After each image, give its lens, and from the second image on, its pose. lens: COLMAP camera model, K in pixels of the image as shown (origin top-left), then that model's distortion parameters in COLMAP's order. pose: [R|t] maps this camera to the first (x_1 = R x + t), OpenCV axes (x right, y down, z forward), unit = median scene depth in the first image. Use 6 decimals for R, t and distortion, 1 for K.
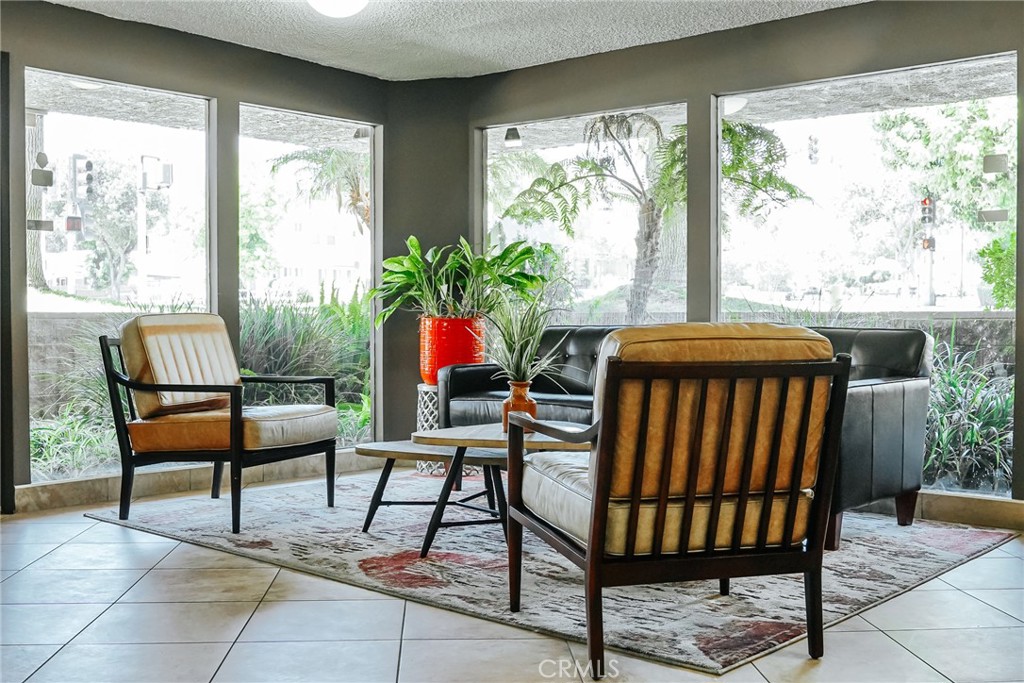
lens RADIAL K [[970.8, 0, 512.3], [0, 970.8, 310.3], [0, 0, 1]] dist [-0.029238, 0.004260]
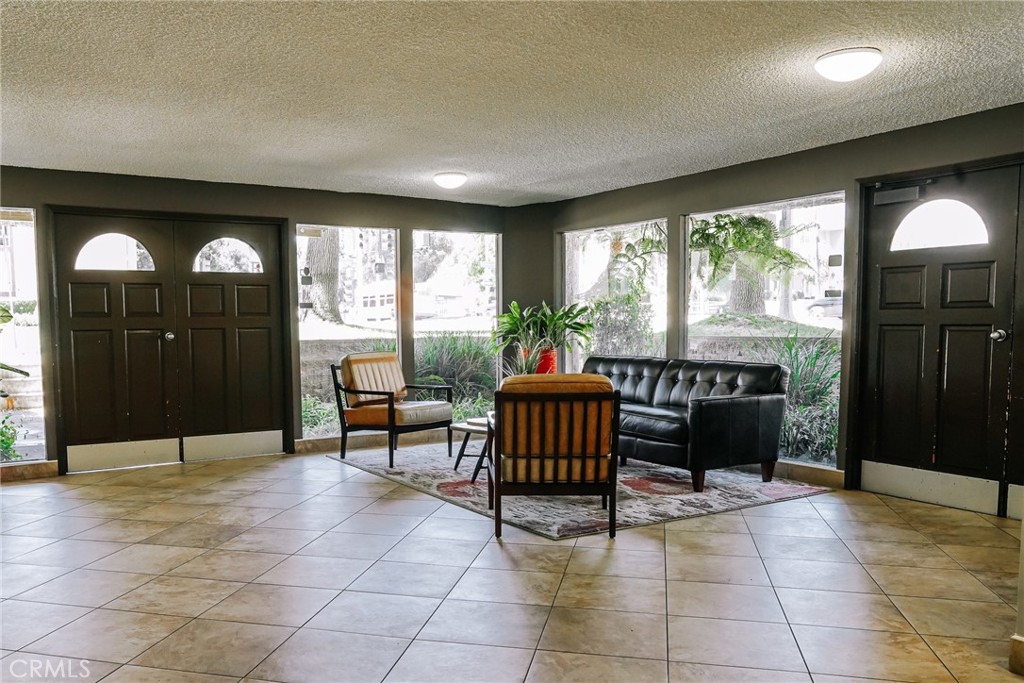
lens RADIAL K [[718.7, 0, 512.0], [0, 718.7, 341.5], [0, 0, 1]] dist [-0.020887, 0.004091]
pose [[0.966459, -0.000151, -0.256821, 0.300584], [0.008232, 0.999504, 0.030388, -0.061363], [0.256689, -0.031483, 0.965981, -0.305030]]
